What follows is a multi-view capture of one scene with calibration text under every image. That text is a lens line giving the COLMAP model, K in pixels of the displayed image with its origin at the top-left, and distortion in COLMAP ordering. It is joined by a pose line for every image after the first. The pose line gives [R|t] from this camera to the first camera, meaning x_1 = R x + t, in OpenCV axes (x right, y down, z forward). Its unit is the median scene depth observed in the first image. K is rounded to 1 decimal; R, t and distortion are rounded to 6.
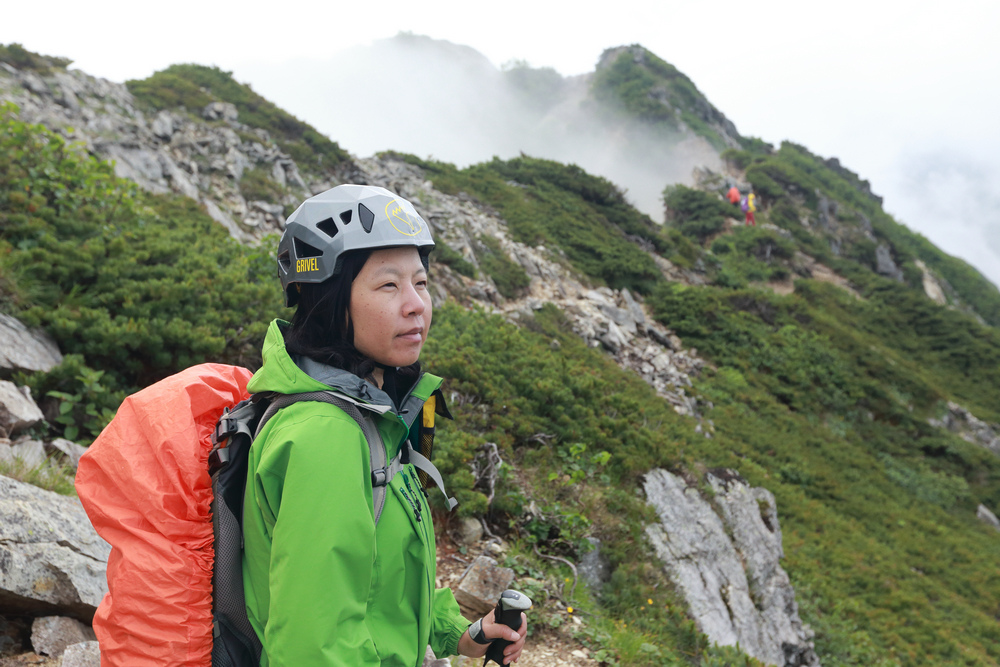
lens RADIAL K [[1021.6, 0, 500.0], [0, 1021.6, 333.5], [0, 0, 1]] dist [0.048098, 0.003289]
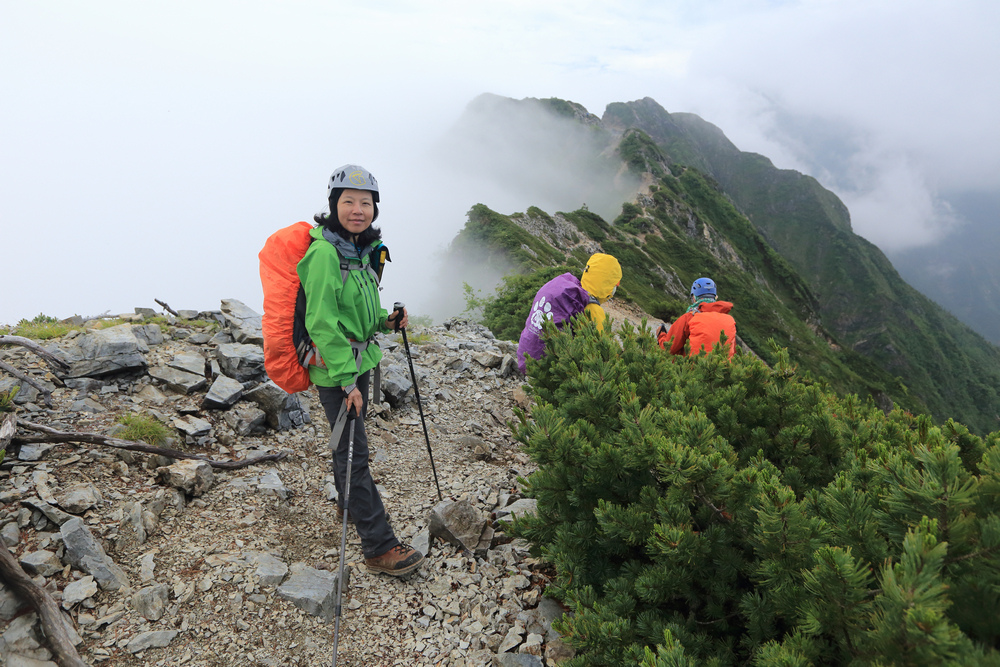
lens RADIAL K [[578.5, 0, 500.0], [0, 578.5, 333.5], [0, 0, 1]] dist [-0.000012, -0.000002]
pose [[0.987261, 0.110239, -0.114727, 0.005113], [-0.081436, 0.969574, 0.230857, -0.078185], [0.136686, -0.218573, 0.966200, -0.736786]]
